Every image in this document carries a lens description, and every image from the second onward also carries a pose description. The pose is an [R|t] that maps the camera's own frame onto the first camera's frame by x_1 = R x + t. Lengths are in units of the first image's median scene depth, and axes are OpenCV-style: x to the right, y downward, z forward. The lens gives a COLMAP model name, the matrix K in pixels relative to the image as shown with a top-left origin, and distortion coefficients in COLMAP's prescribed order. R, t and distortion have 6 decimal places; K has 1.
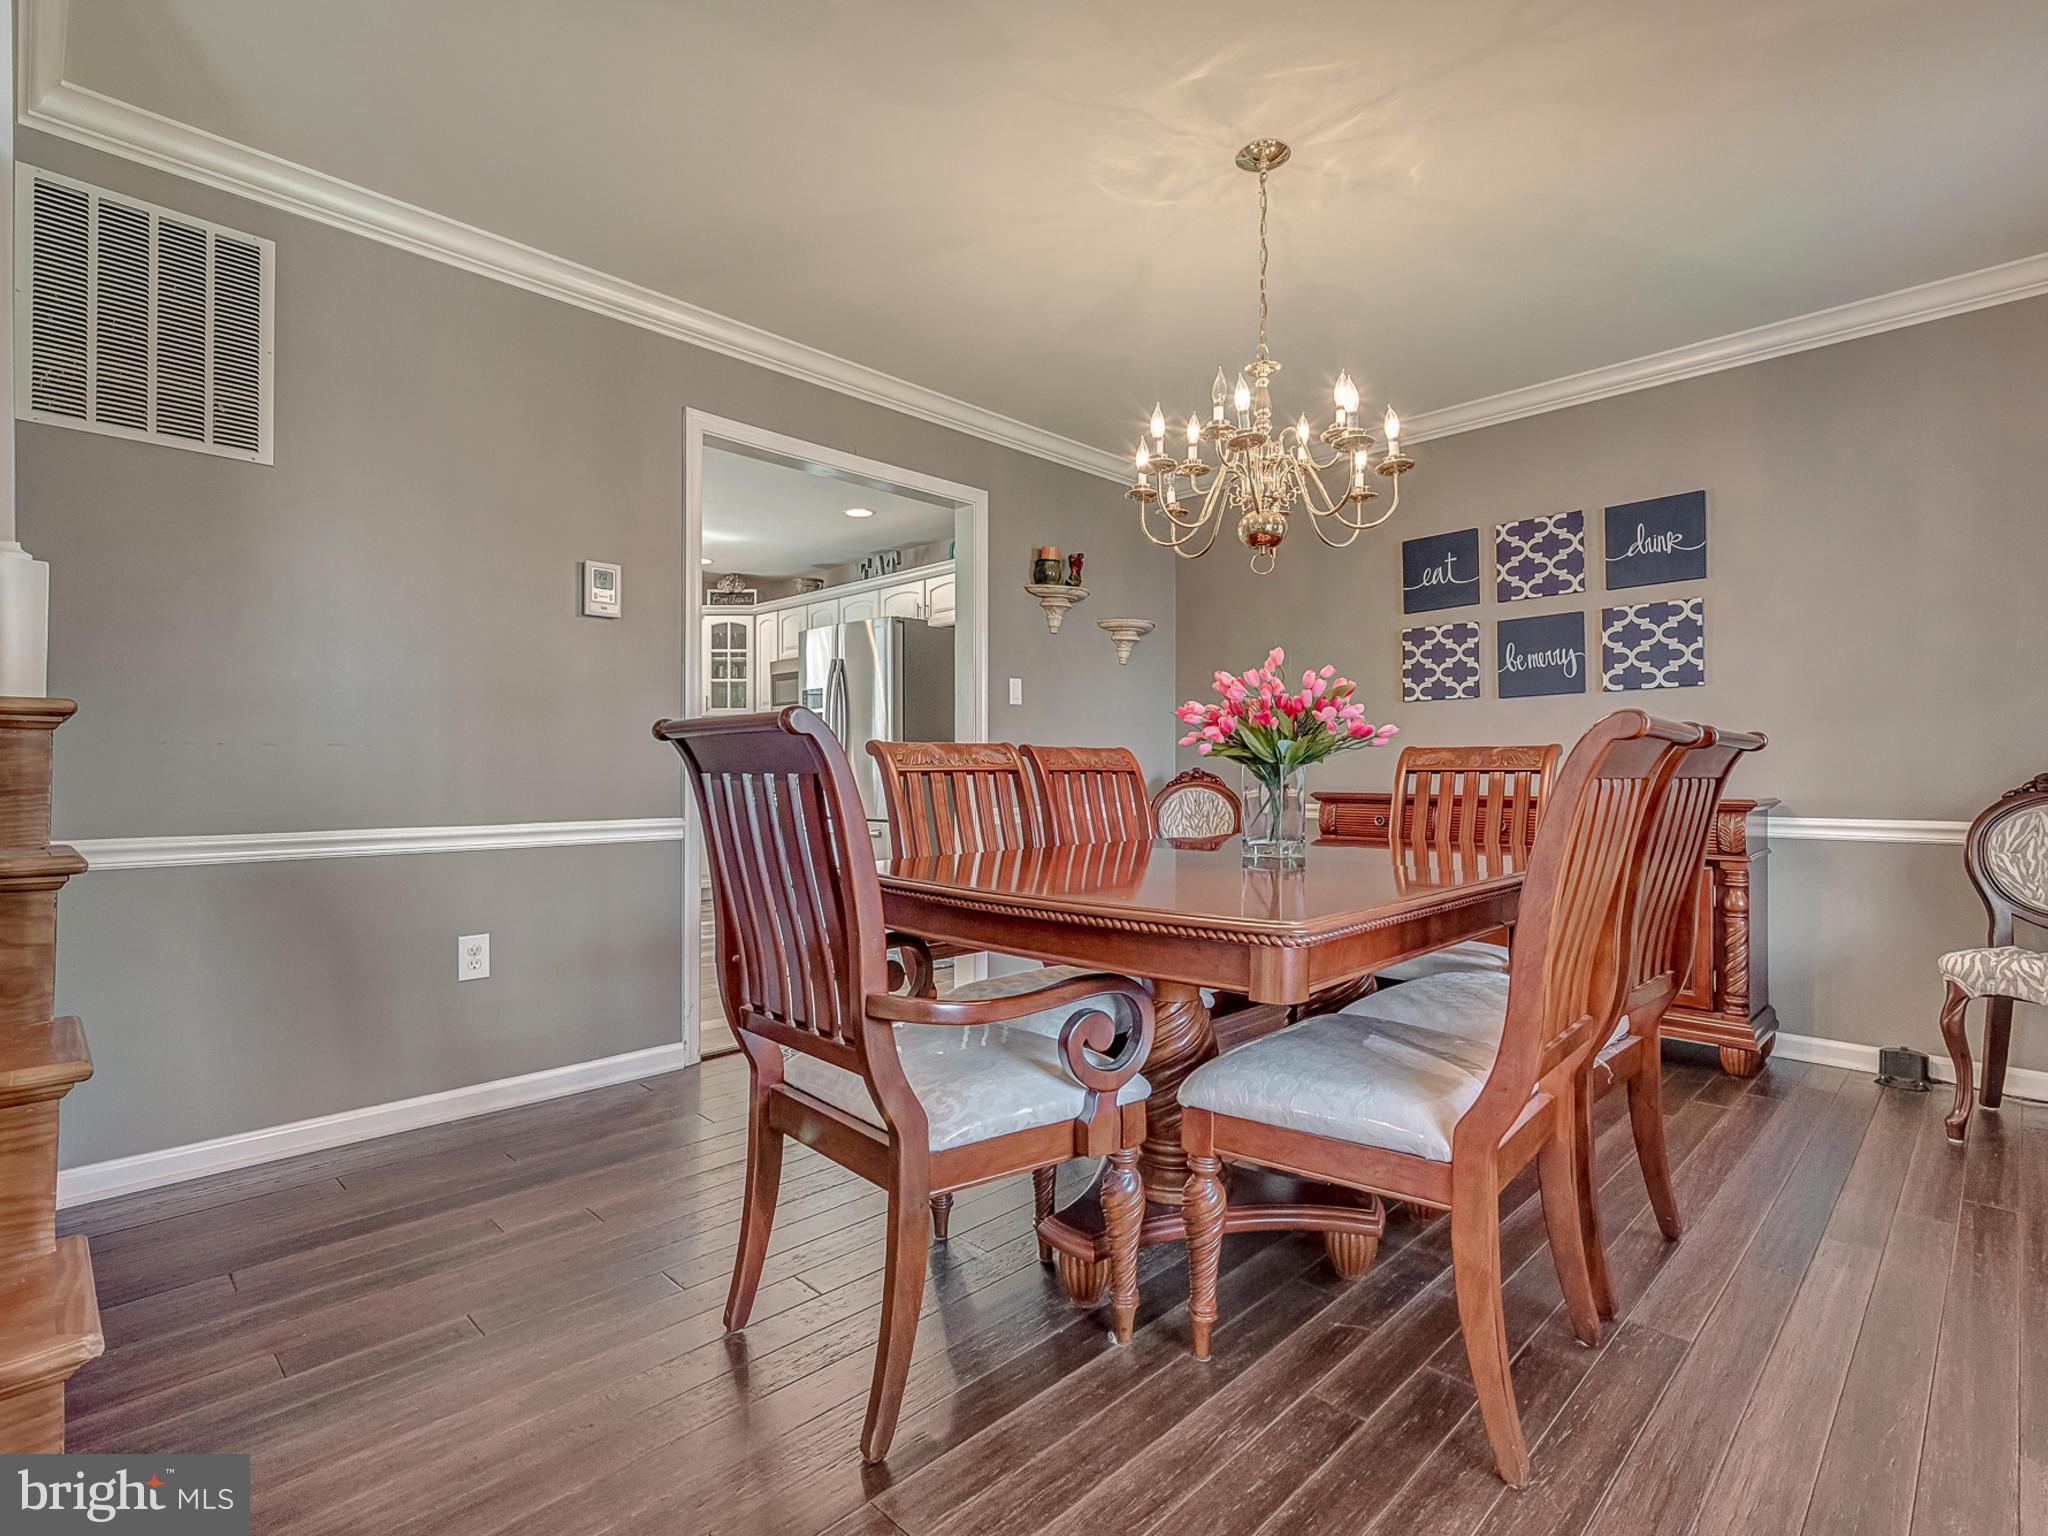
lens RADIAL K [[931.1, 0, 1039.4], [0, 931.1, 765.8], [0, 0, 1]] dist [0.007358, -0.003858]
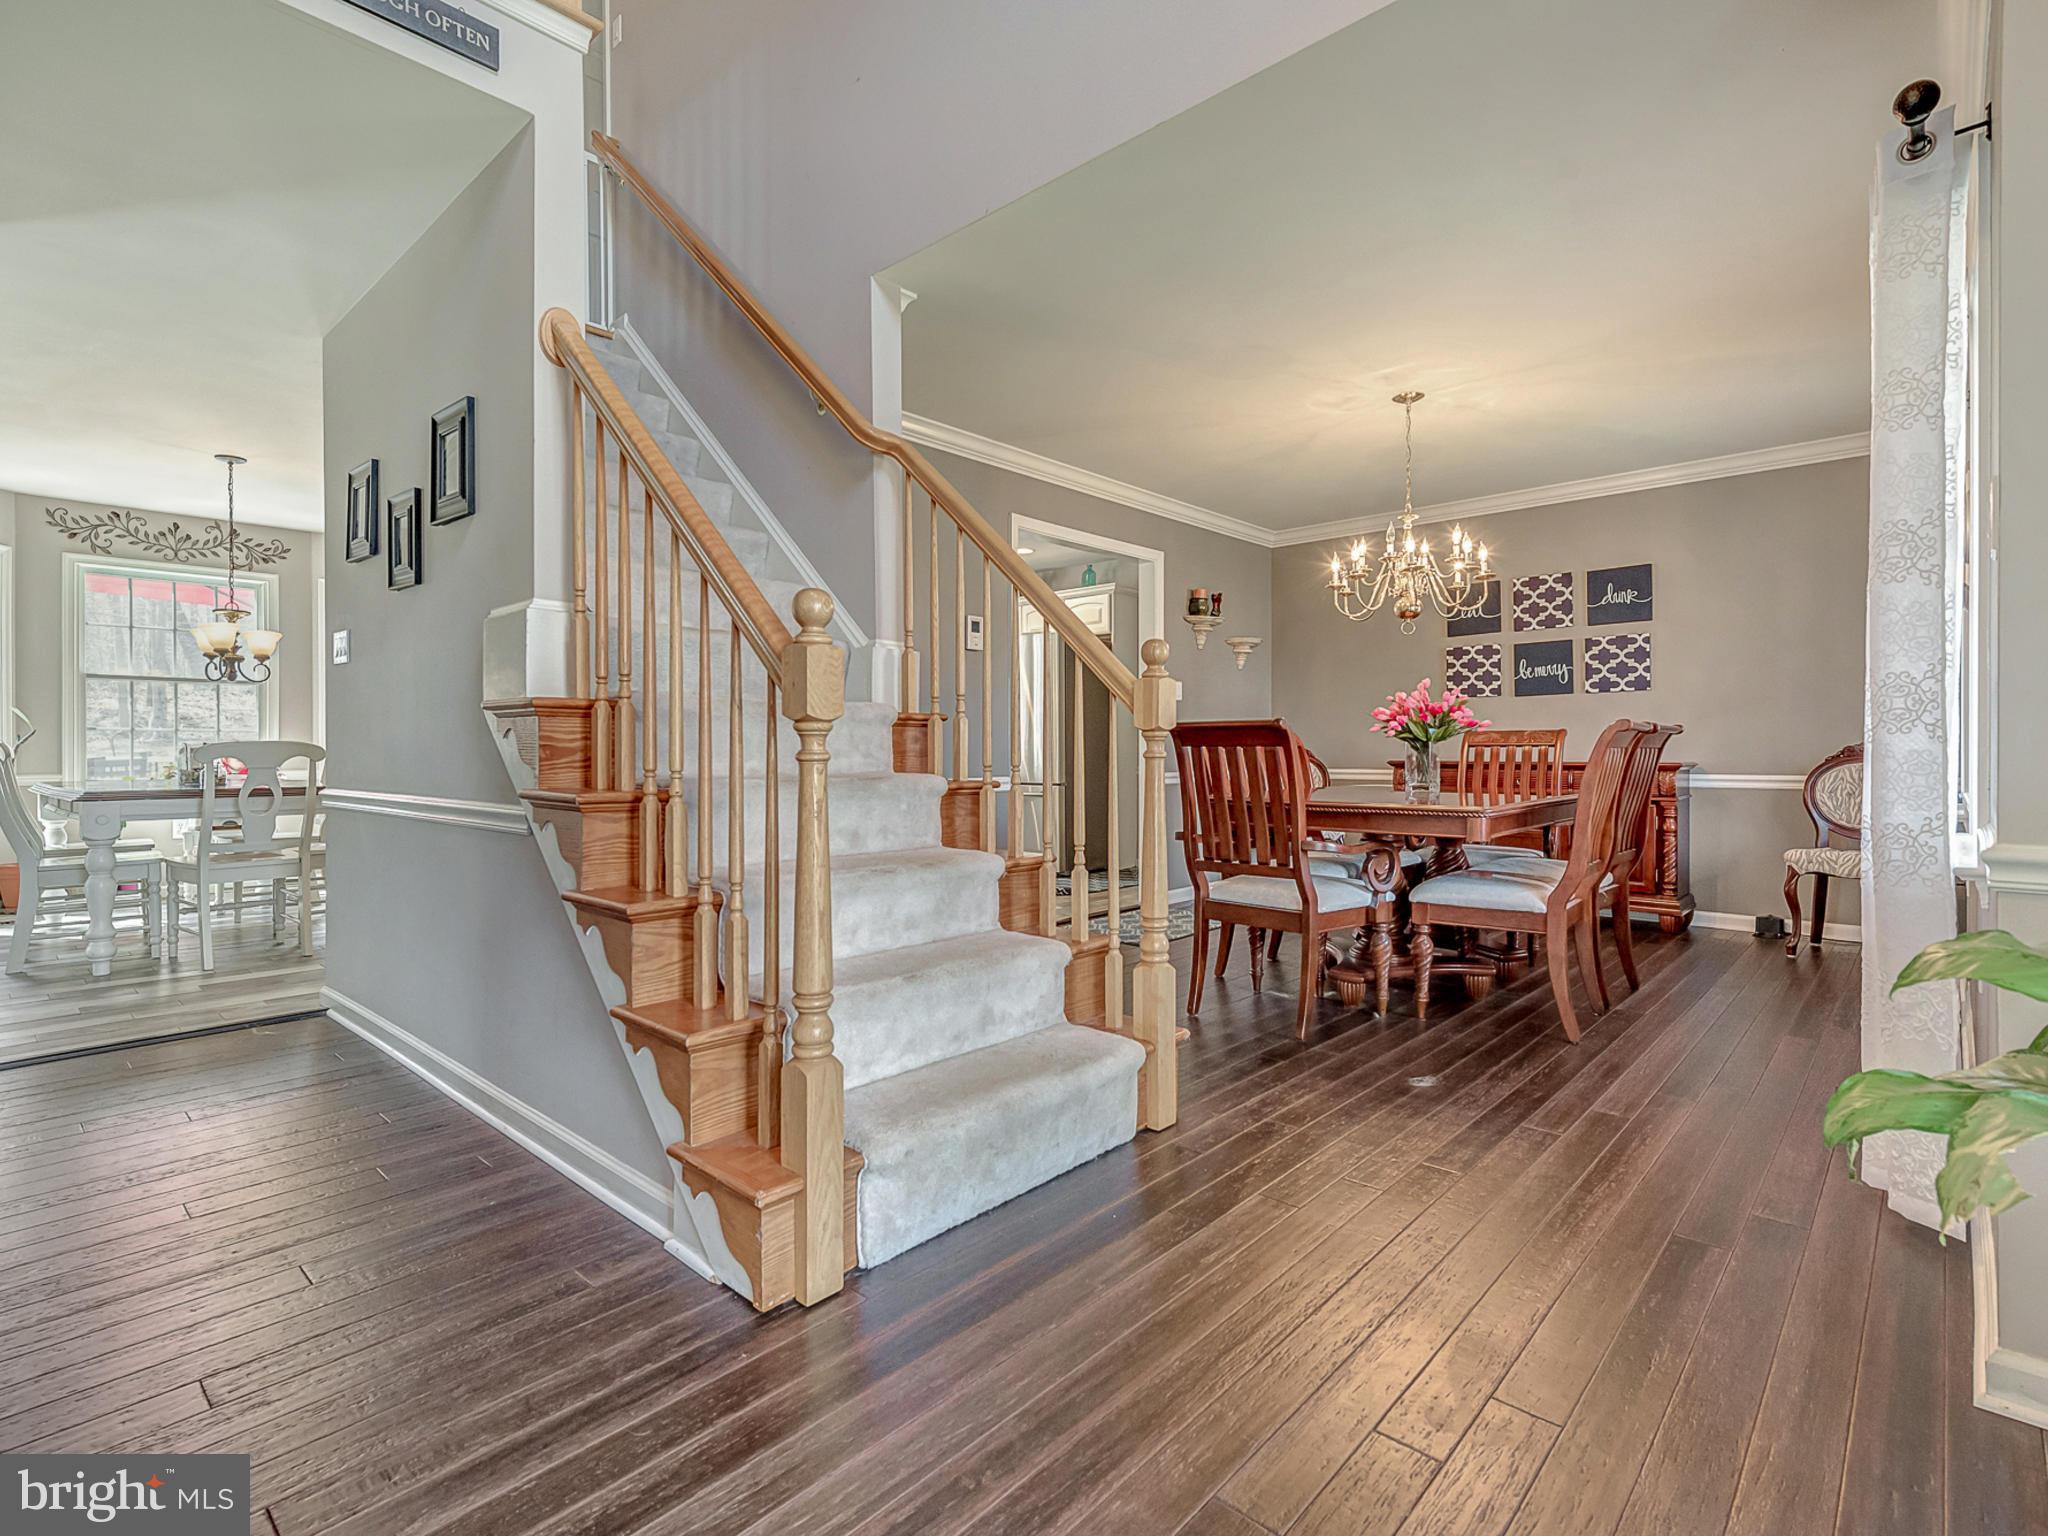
lens RADIAL K [[990.0, 0, 988.4], [0, 990.0, 754.5], [0, 0, 1]] dist [0.001780, 0.000114]
pose [[0.999444, -0.003314, 0.033188, -0.436191], [0.002956, 0.999937, 0.010813, -0.000215], [-0.033222, -0.010709, 0.999391, -0.600563]]
